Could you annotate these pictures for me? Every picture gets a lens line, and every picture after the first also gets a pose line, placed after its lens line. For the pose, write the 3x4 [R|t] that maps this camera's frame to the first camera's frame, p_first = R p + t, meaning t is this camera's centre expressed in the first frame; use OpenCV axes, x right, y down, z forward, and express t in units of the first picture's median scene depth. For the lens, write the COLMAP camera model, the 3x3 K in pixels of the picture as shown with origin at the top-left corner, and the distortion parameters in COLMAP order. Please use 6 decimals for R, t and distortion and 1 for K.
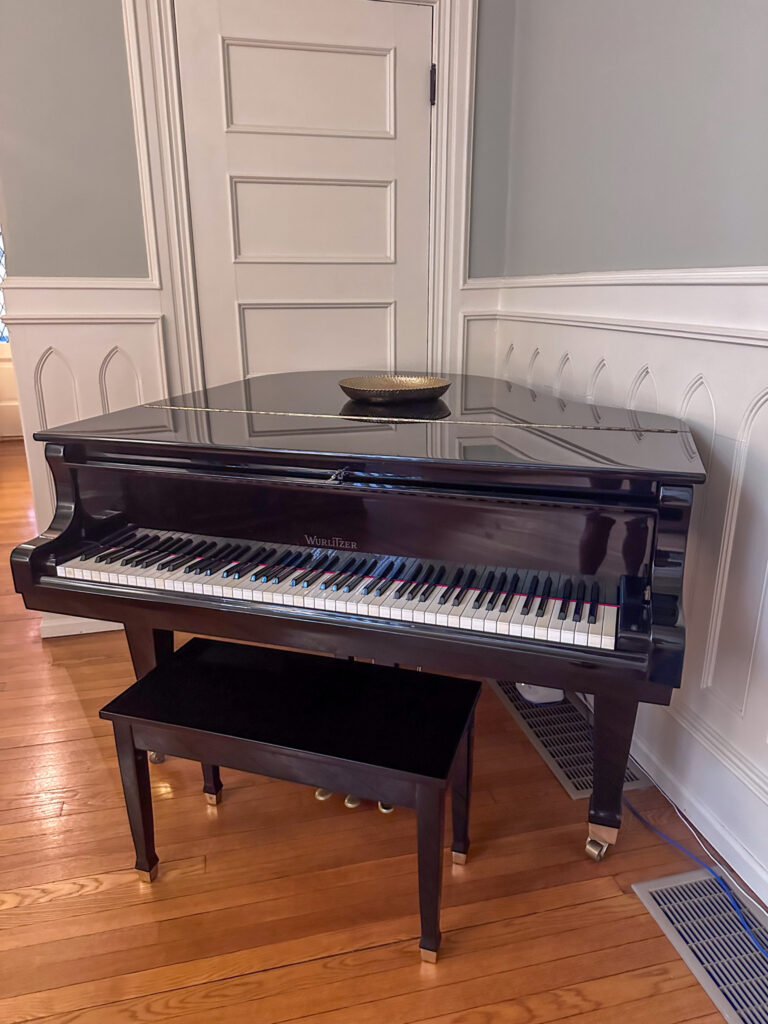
lens RADIAL K [[719.2, 0, 386.6], [0, 719.2, 512.5], [0, 0, 1]] dist [0.014474, -0.001006]
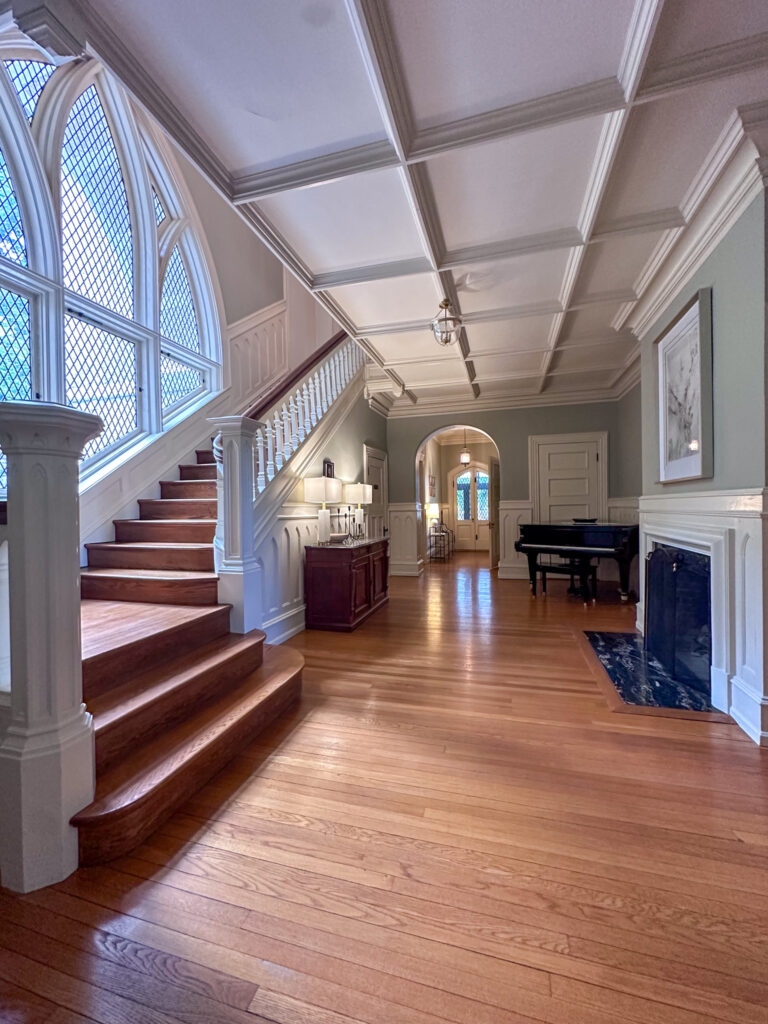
lens RADIAL K [[412.0, 0, 386.3], [0, 412.0, 512.0], [0, 0, 1]] dist [0.001090, 0.000260]
pose [[0.872490, -0.012247, -0.488478, 0.165809], [-0.125733, 0.960396, -0.248656, 0.529313], [0.472178, 0.278368, 0.836397, -1.648037]]
